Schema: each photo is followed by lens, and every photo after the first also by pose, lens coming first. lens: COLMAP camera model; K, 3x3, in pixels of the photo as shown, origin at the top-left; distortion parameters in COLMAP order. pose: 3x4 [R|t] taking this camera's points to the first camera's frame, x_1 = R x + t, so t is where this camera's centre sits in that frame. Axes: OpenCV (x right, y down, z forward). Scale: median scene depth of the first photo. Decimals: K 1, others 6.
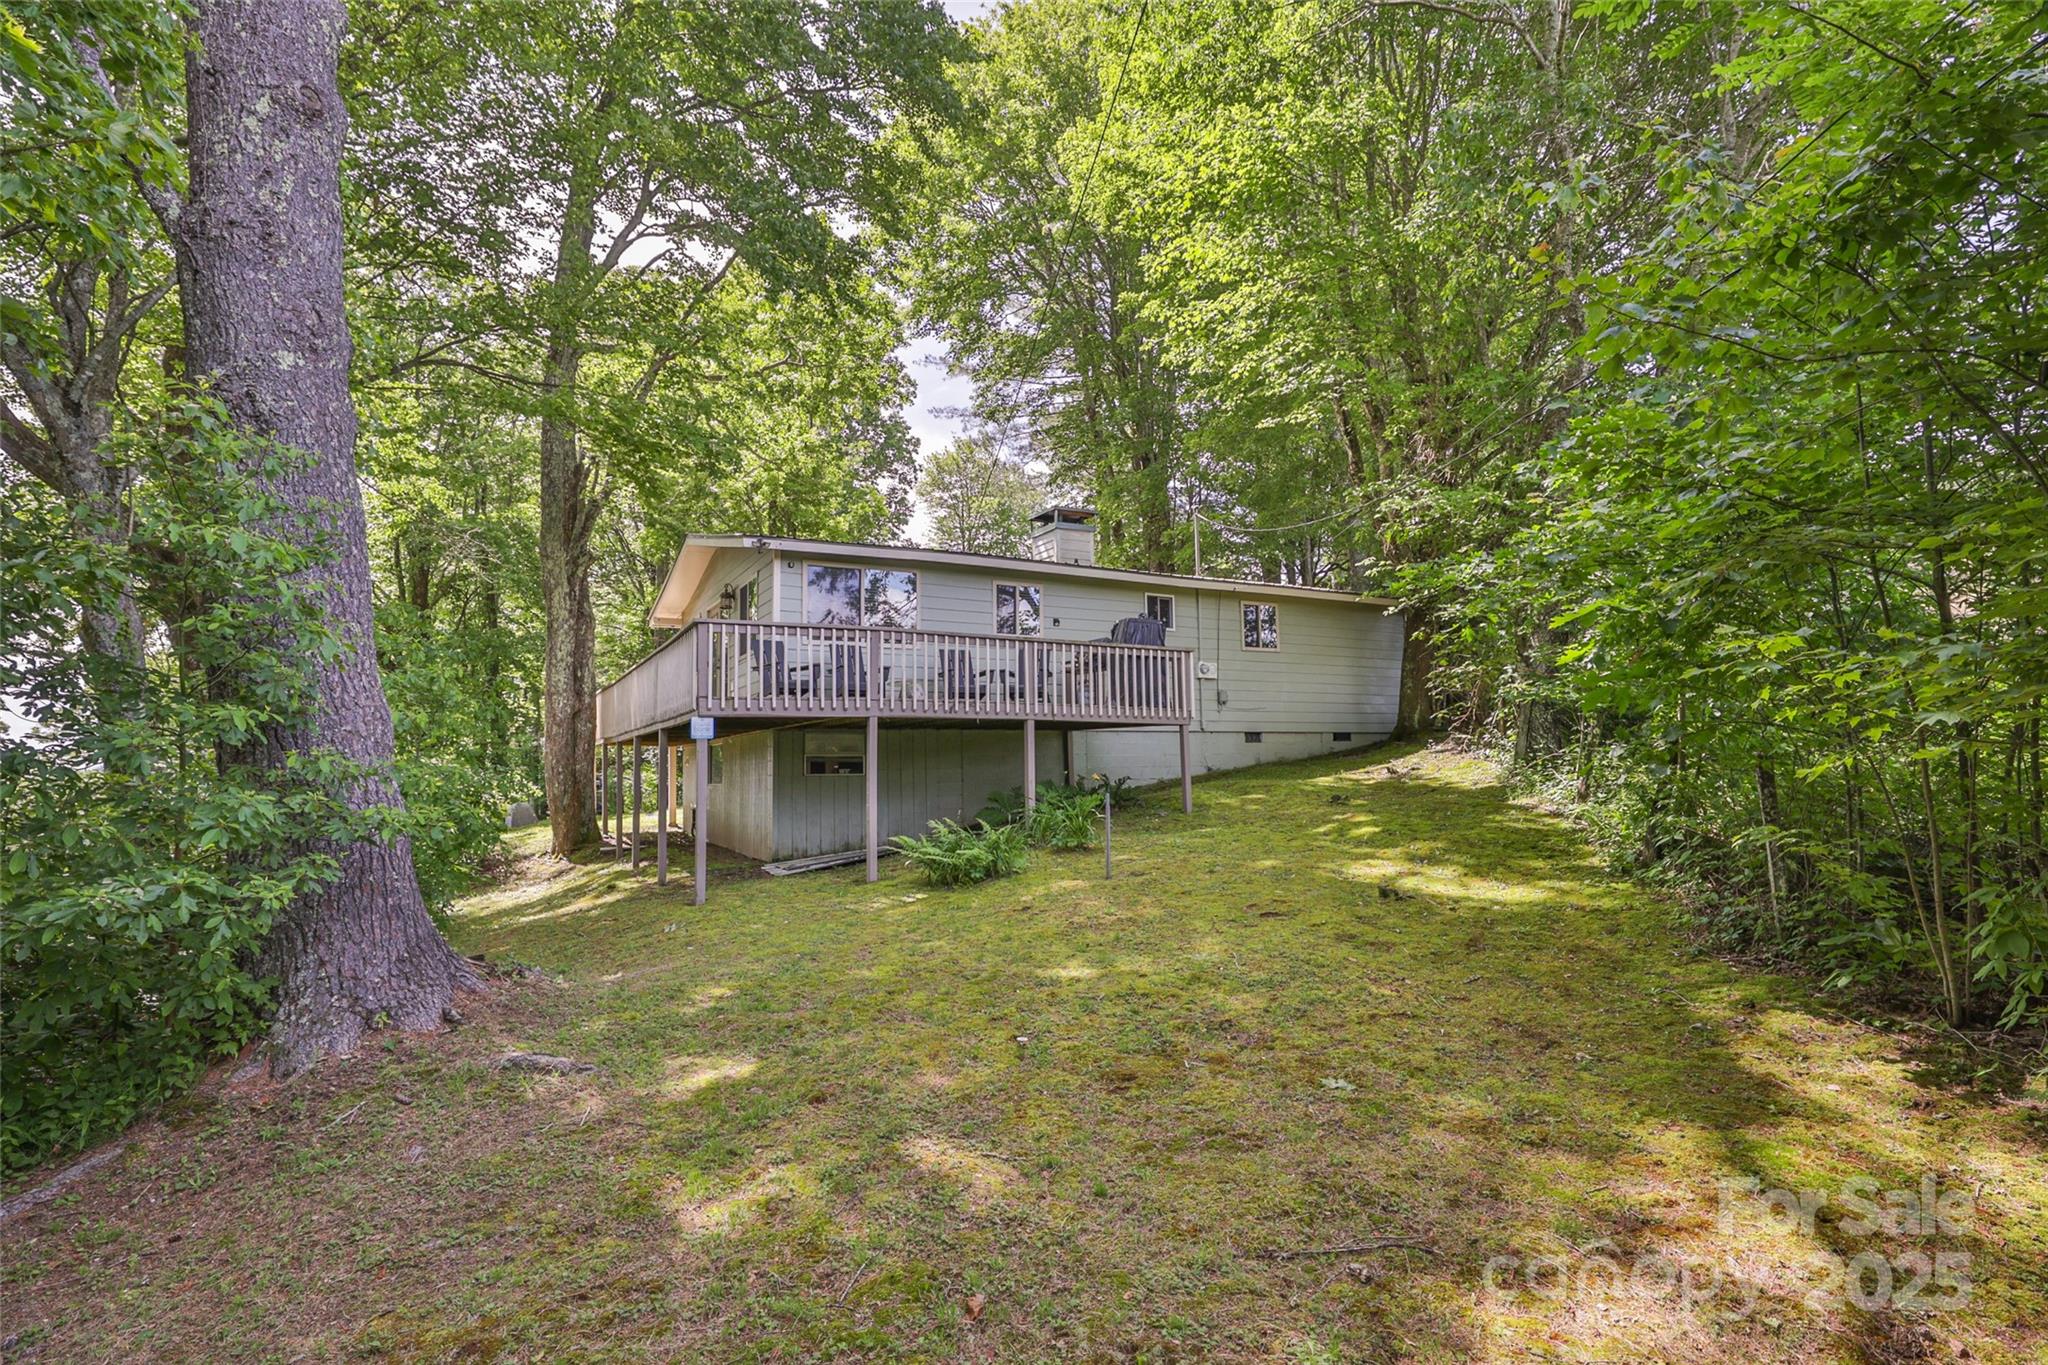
lens RADIAL K [[926.2, 0, 1021.5], [0, 926.2, 664.8], [0, 0, 1]] dist [-0.010777, -0.000078]
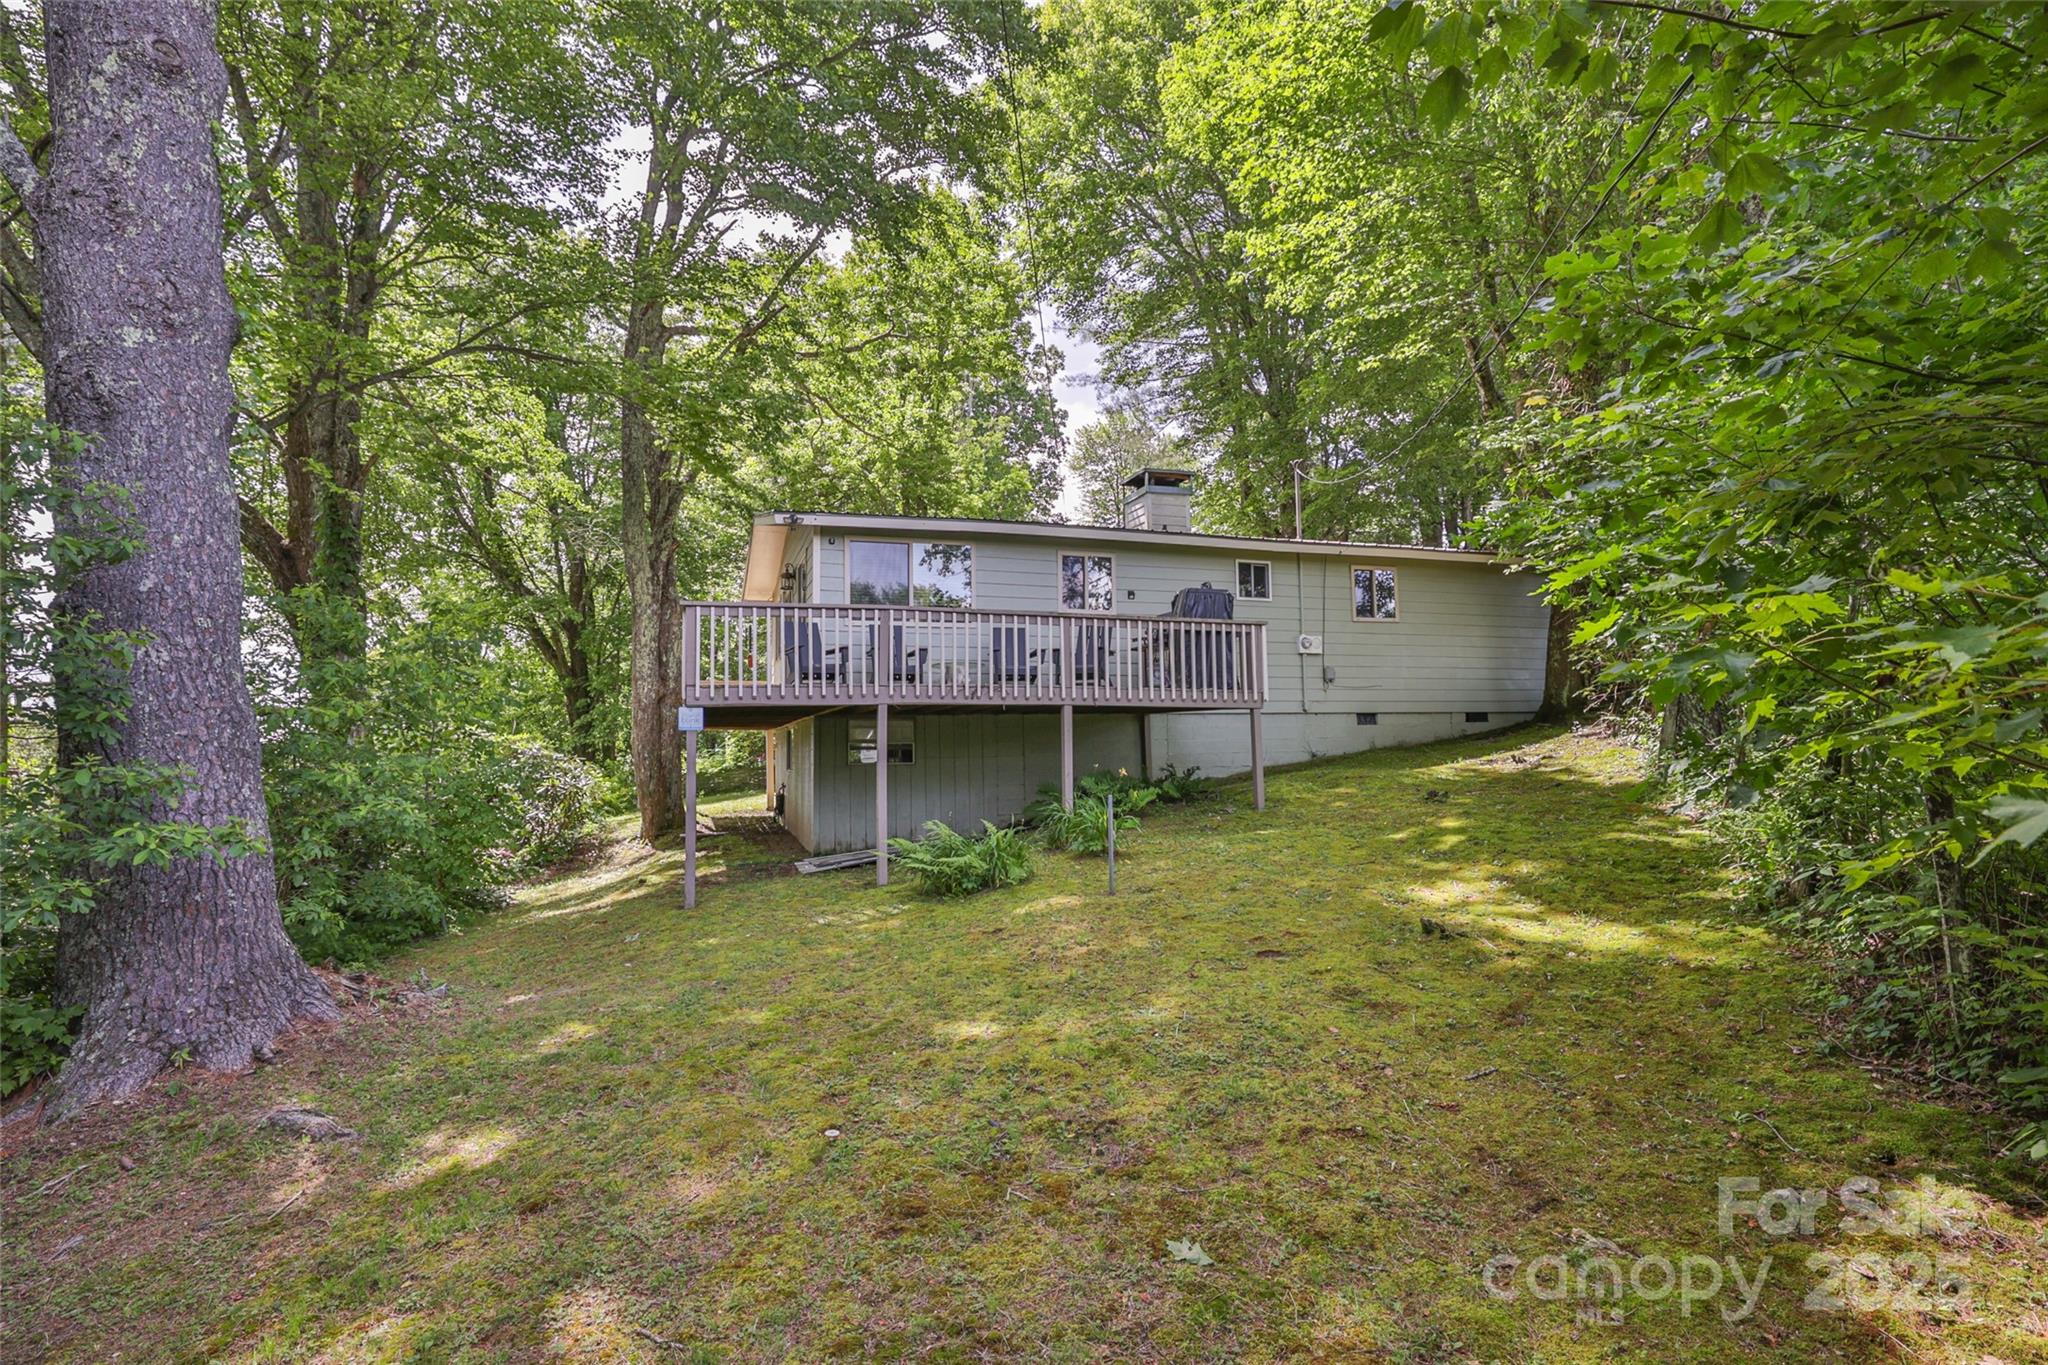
lens RADIAL K [[951.4, 0, 1009.1], [0, 951.4, 661.7], [0, 0, 1]] dist [-0.017484, 0.005548]
pose [[0.987143, -0.015164, -0.159120, 0.089090], [0.018648, 0.999617, 0.020427, -0.002209], [0.158750, -0.023132, 0.987048, 0.077316]]
